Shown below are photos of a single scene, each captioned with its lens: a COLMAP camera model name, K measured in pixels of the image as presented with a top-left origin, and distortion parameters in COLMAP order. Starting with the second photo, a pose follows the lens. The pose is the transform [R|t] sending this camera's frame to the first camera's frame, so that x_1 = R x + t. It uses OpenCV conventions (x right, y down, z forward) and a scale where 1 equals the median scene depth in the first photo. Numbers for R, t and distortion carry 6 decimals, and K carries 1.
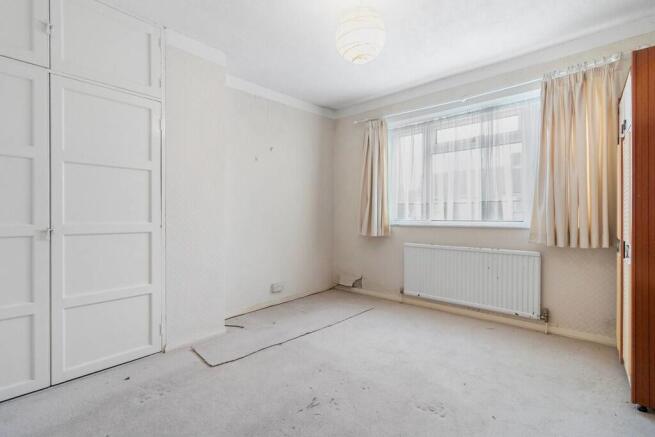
lens RADIAL K [[295.1, 0, 337.3], [0, 295.1, 218.0], [0, 0, 1]] dist [0.000255, 0.000083]
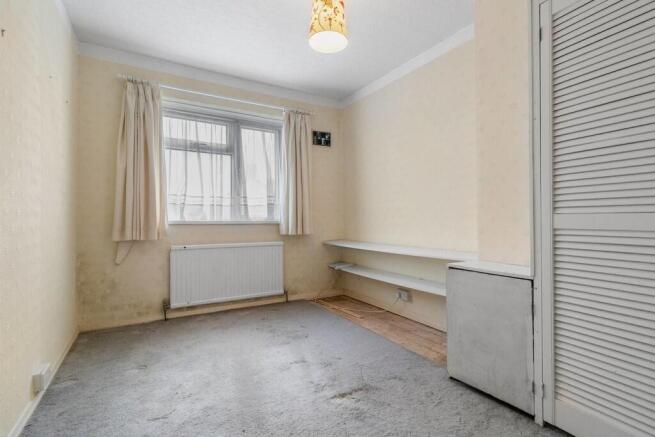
lens RADIAL K [[295.1, 0, 337.3], [0, 295.1, 218.0], [0, 0, 1]] dist [0.000255, 0.000083]
pose [[0.341256, 0.000966, 0.939970, -0.403123], [0.007529, 0.999965, -0.003760, 0.012663], [-0.939940, 0.008360, 0.341237, 0.291989]]
